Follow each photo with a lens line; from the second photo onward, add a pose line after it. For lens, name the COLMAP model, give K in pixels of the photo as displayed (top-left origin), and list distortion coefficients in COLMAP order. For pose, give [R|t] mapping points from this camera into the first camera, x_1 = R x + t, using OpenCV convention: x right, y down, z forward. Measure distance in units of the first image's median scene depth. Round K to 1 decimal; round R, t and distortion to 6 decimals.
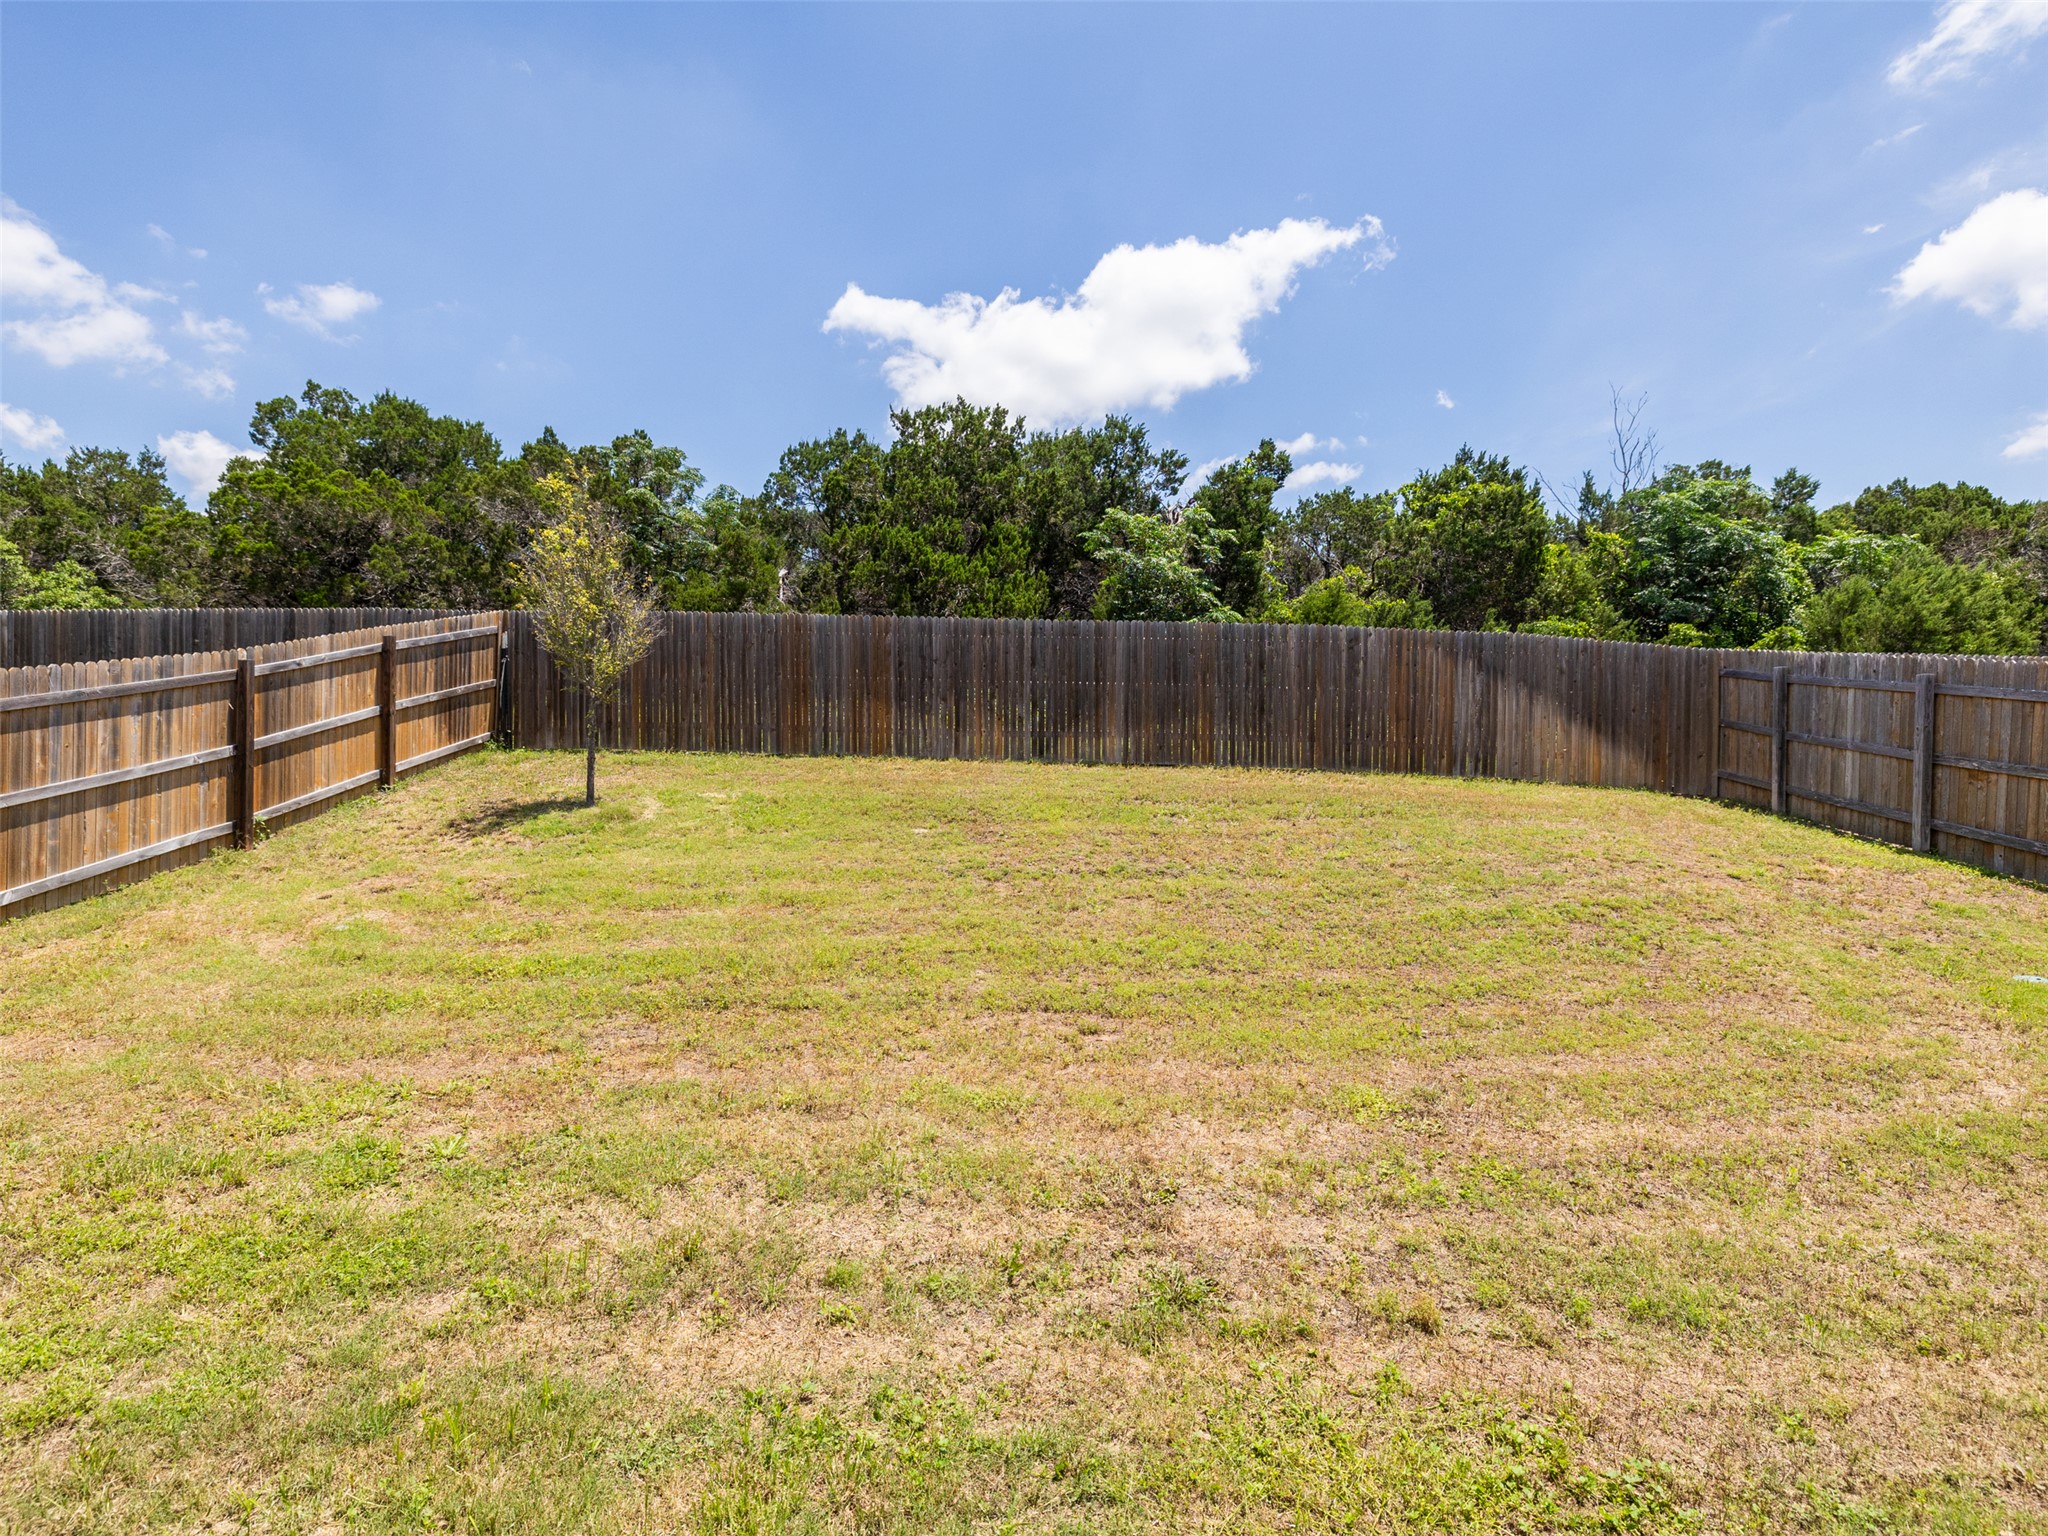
lens RADIAL K [[957.4, 0, 1018.8], [0, 957.4, 760.4], [0, 0, 1]] dist [0.000154, 0.000021]
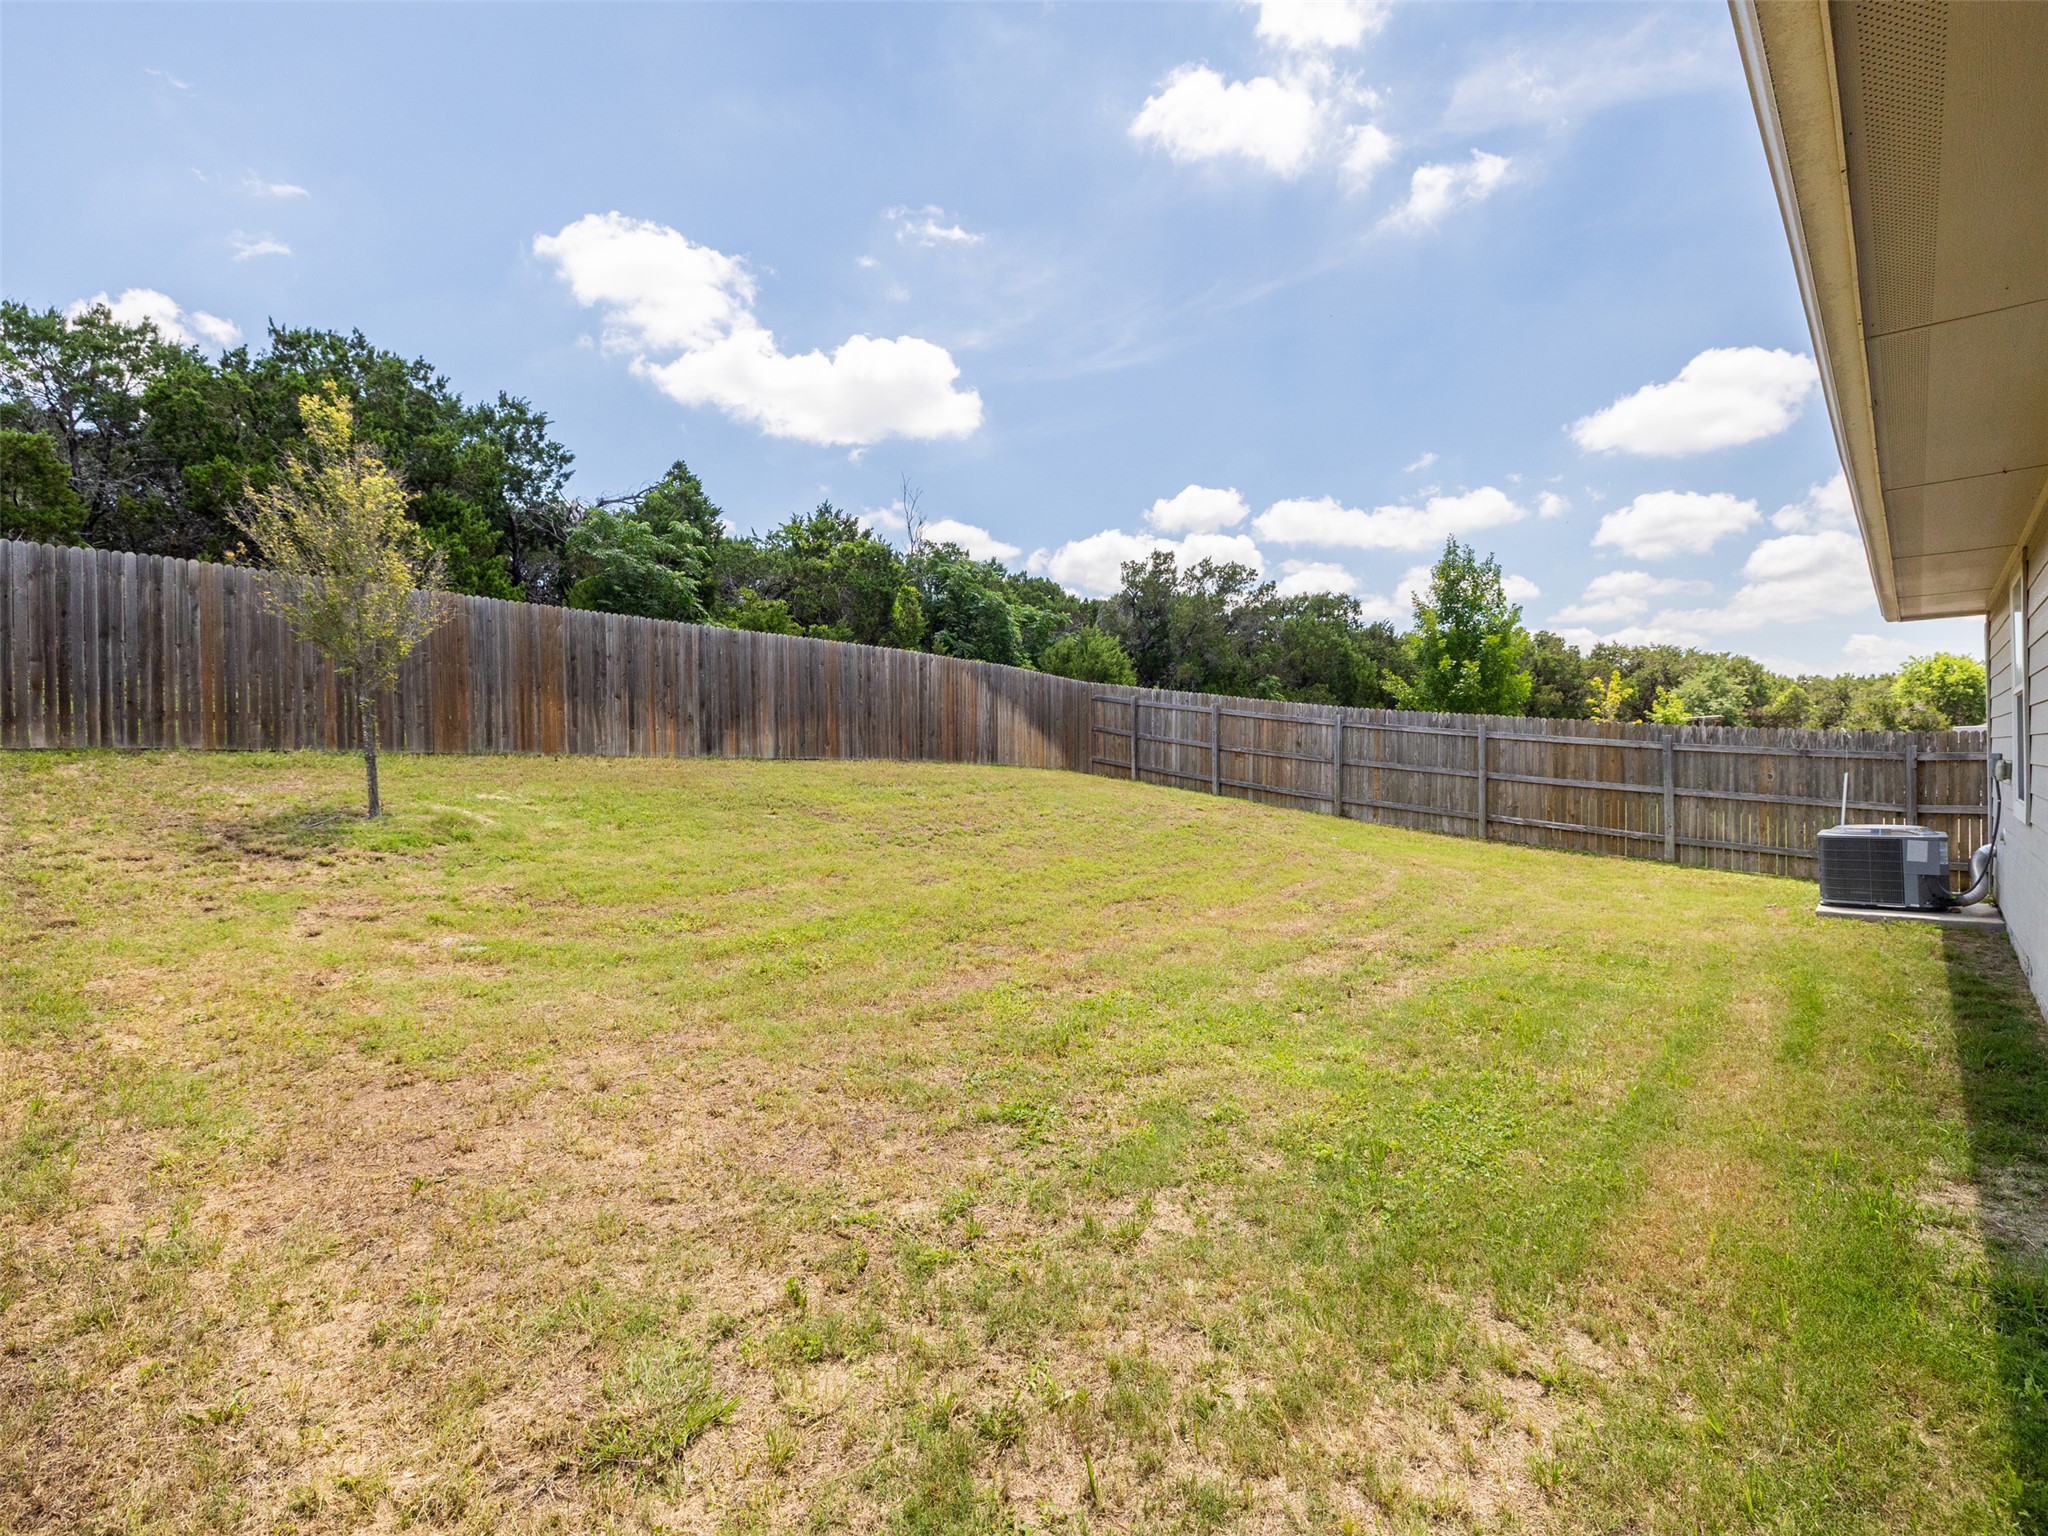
lens RADIAL K [[957.4, 0, 1018.8], [0, 957.4, 760.4], [0, 0, 1]] dist [0.000154, 0.000021]
pose [[0.645837, -0.015626, 0.763315, -0.591083], [0.017929, 0.999825, 0.005297, 0.005442], [-0.763264, 0.010264, 0.646005, 0.029785]]
